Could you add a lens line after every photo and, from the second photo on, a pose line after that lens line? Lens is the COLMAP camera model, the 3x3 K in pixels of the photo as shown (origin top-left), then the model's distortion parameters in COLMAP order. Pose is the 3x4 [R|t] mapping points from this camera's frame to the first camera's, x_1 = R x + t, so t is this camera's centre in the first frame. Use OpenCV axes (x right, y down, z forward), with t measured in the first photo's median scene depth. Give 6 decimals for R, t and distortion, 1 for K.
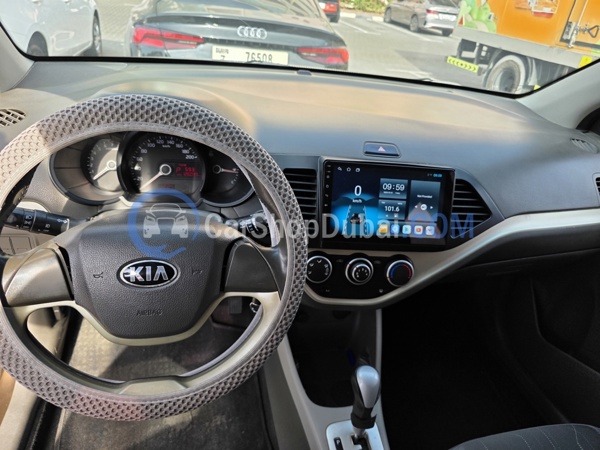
lens RADIAL K [[437.0, 0, 296.8], [0, 437.0, 224.9], [0, 0, 1]] dist [-0.005568, -0.014880]
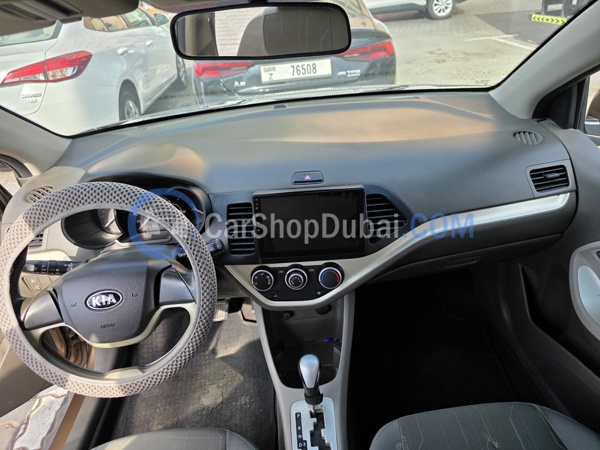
lens RADIAL K [[437.0, 0, 303.6], [0, 437.0, 225.5], [0, 0, 1]] dist [-0.005568, -0.014880]
pose [[0.963222, -0.102218, -0.248505, 0.471714], [0.109262, 0.993905, 0.014681, -0.059102], [0.245489, -0.041293, 0.968519, -0.180946]]
